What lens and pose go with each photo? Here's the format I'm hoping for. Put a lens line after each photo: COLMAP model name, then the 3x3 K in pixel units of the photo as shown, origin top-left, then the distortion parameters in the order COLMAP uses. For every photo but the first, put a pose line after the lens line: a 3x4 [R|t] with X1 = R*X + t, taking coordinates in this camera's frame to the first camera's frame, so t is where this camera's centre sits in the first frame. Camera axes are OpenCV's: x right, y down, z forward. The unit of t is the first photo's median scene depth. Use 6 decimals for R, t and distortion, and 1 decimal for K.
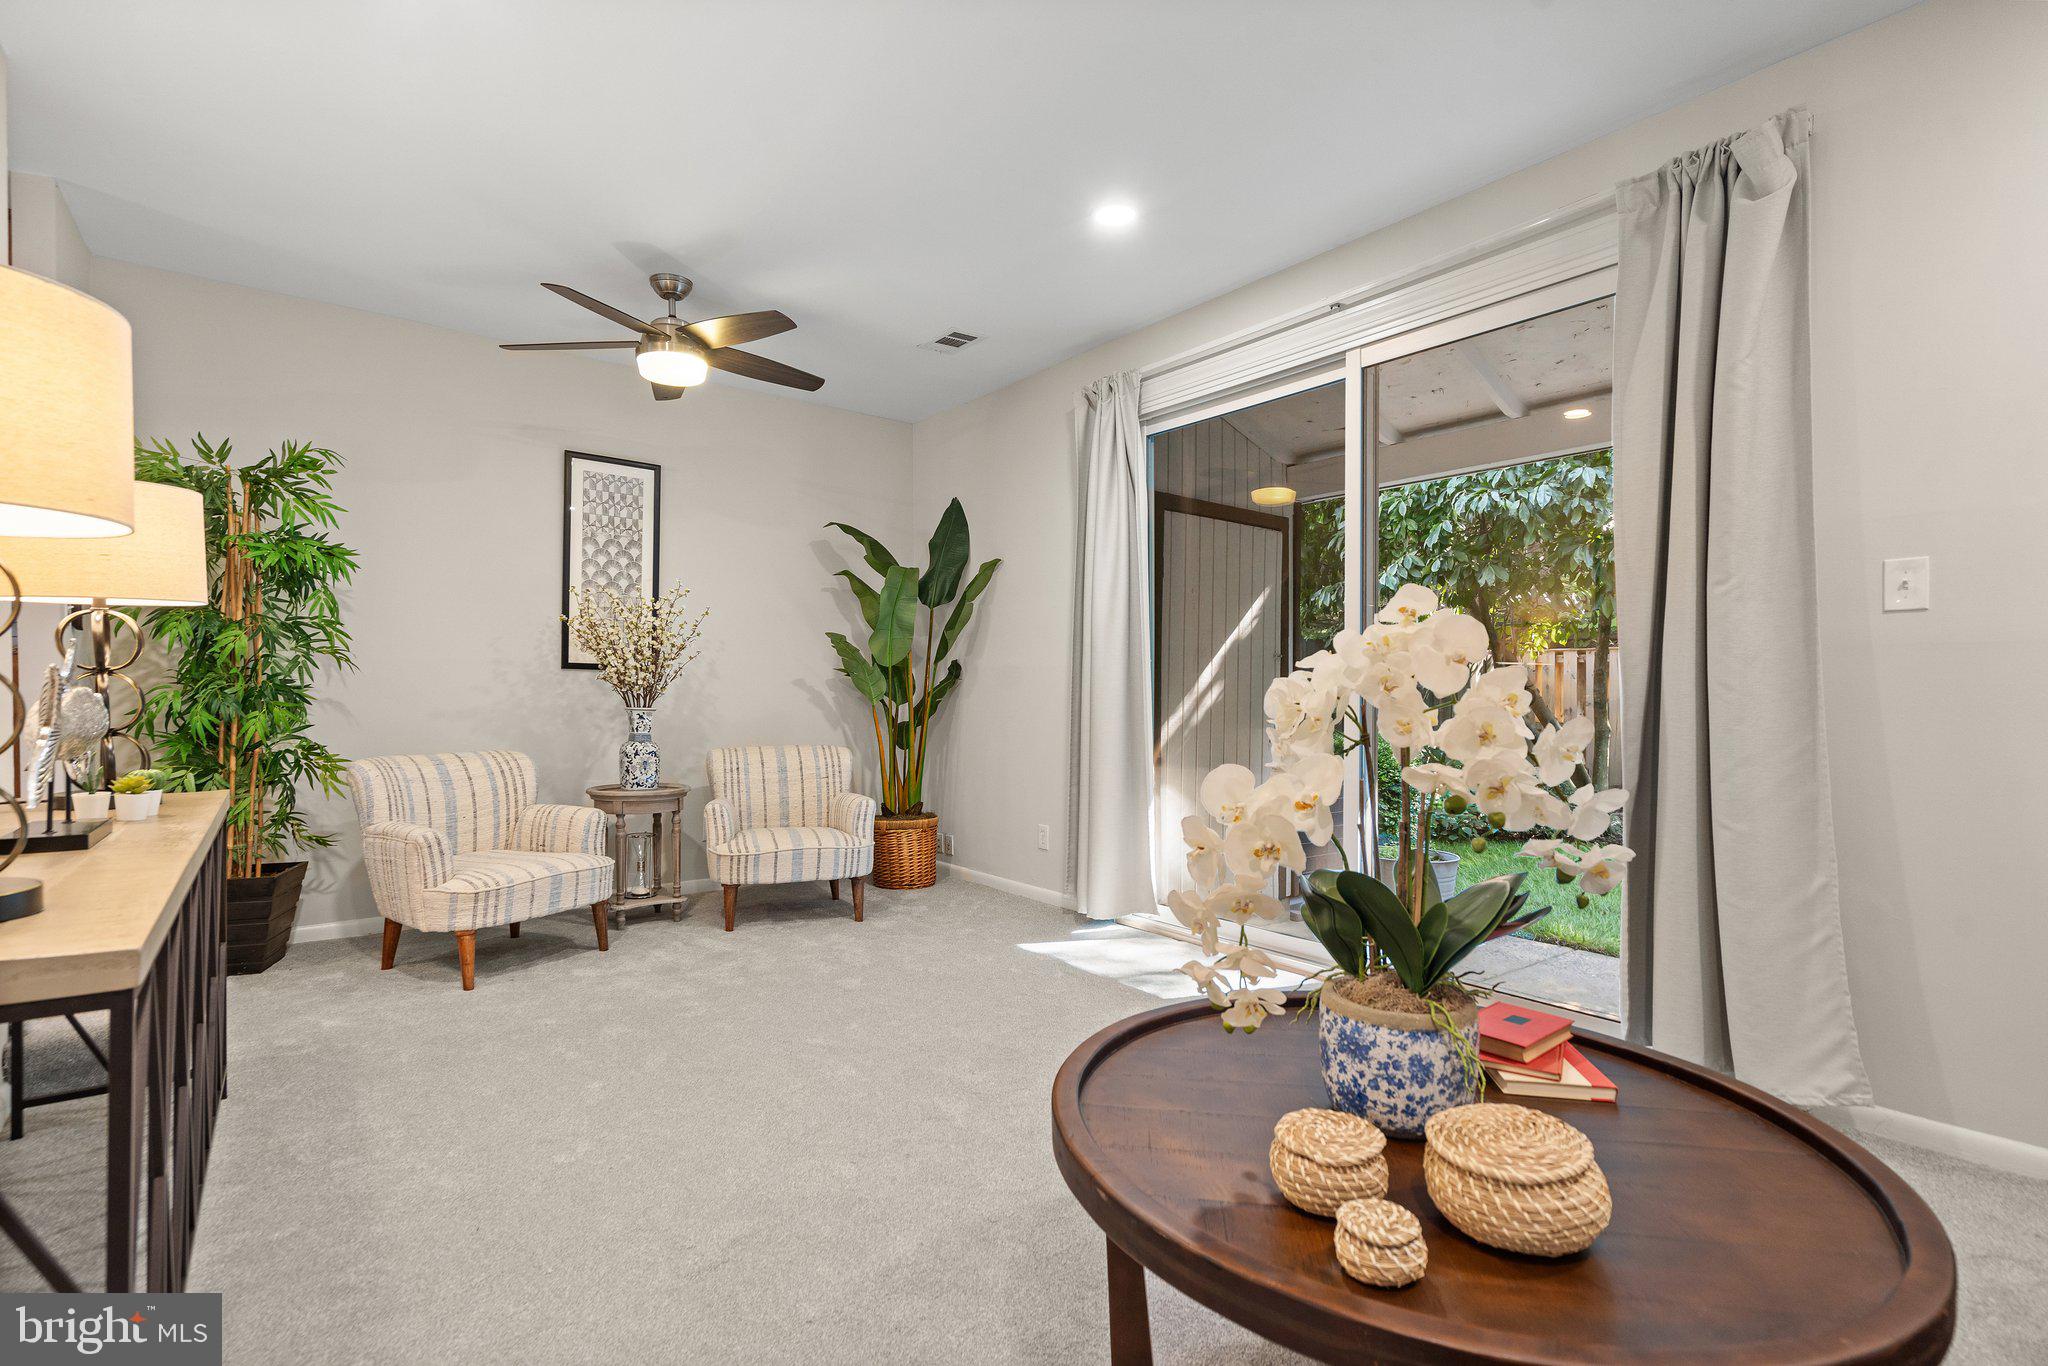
lens RADIAL K [[939.8, 0, 1017.9], [0, 939.8, 683.3], [0, 0, 1]] dist [-0.002102, 0.000083]
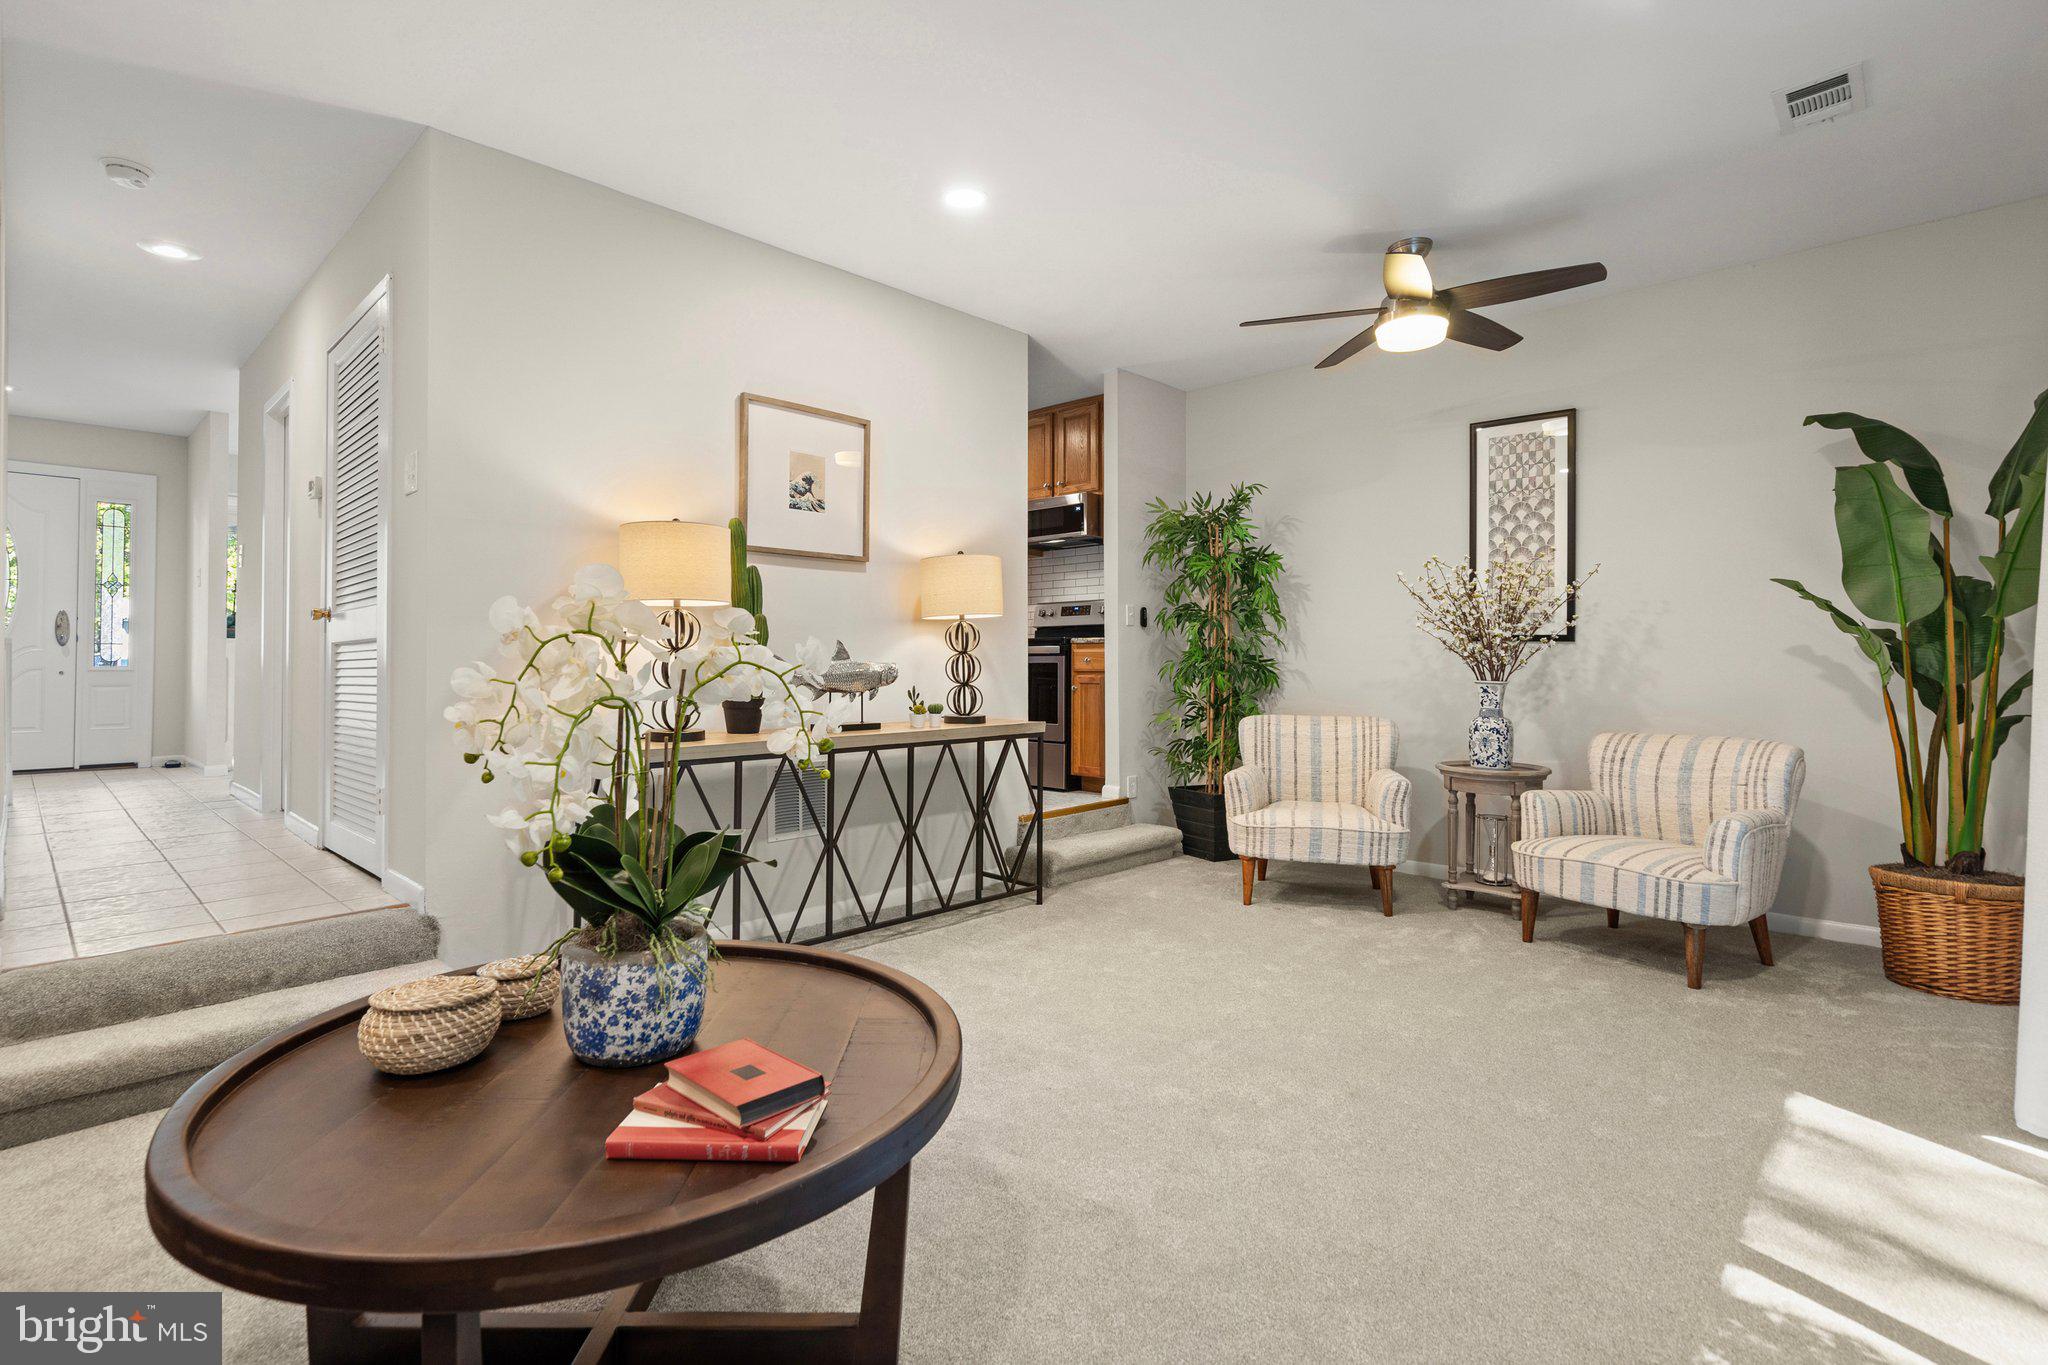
lens RADIAL K [[964.8, 0, 1021.1], [0, 964.8, 635.0], [0, 0, 1]] dist [0.000694, 0.000176]
pose [[0.145580, -0.032108, -0.988825, 0.455175], [0.008247, 0.999478, -0.031240, 0.005761], [0.989312, -0.003607, 0.145769, 0.368722]]
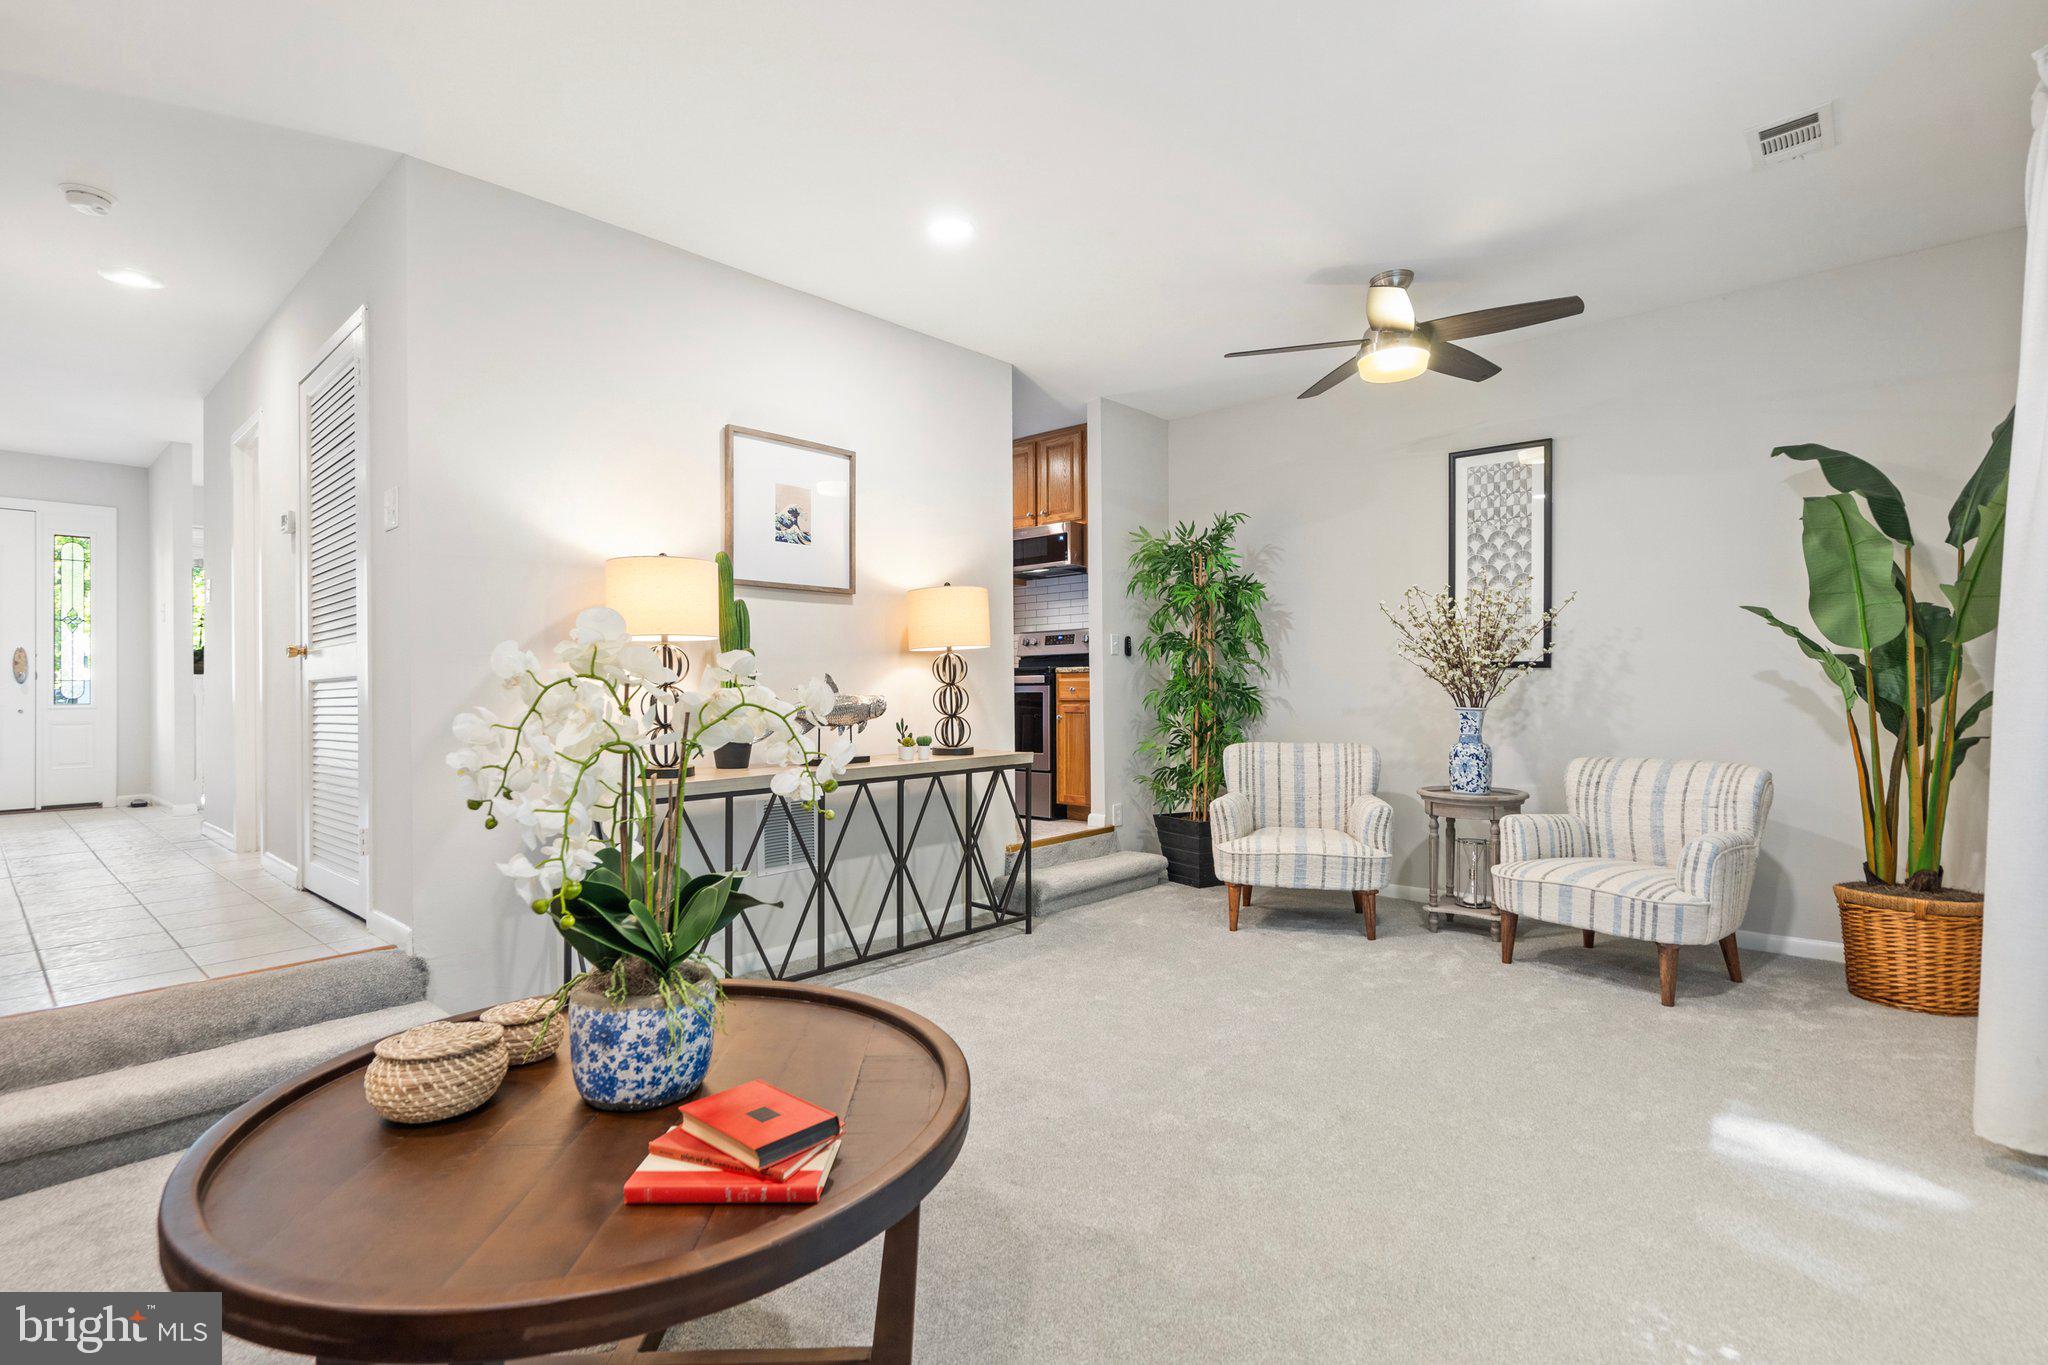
lens RADIAL K [[965.8, 0, 1027.9], [0, 965.8, 673.3], [0, 0, 1]] dist [-0.000551, 0.000534]
pose [[0.174366, -0.020863, -0.984460, 0.456402], [0.016520, 0.999697, -0.018259, 0.001598], [0.984542, -0.013080, 0.174657, 0.360895]]
